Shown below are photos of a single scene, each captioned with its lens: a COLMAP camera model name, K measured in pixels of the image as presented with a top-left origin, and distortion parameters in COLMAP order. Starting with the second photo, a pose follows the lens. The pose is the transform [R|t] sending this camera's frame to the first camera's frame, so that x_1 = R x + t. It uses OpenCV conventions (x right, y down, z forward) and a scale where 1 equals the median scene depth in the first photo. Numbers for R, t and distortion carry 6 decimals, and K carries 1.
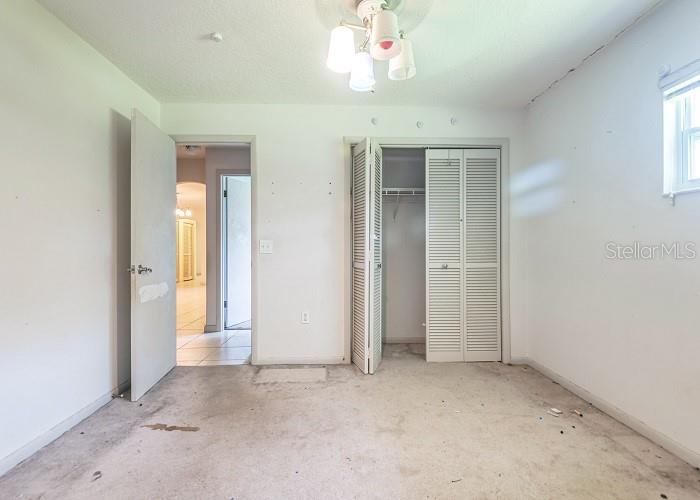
lens RADIAL K [[303.9, 0, 350.6], [0, 303.9, 247.8], [0, 0, 1]] dist [-0.000661, -0.000080]
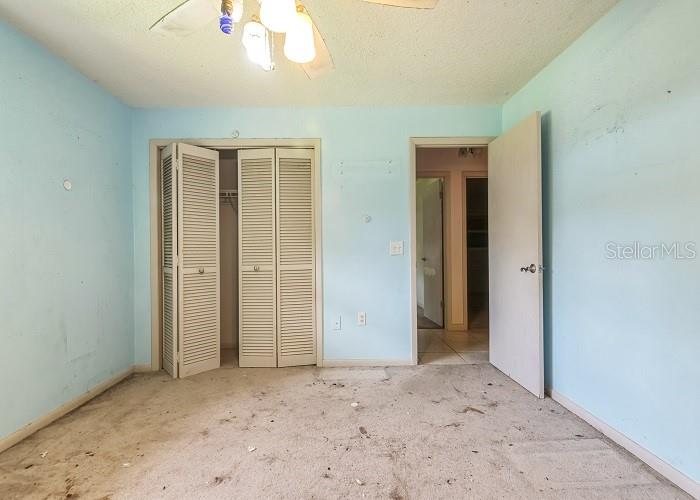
lens RADIAL K [[303.9, 0, 349.9], [0, 303.9, 247.3], [0, 0, 1]] dist [-0.000661, -0.000080]
pose [[0.999025, -0.022007, -0.038278, 0.646903], [0.022342, 0.999716, 0.008338, -0.010535], [0.038084, -0.009185, 0.999232, 0.031305]]
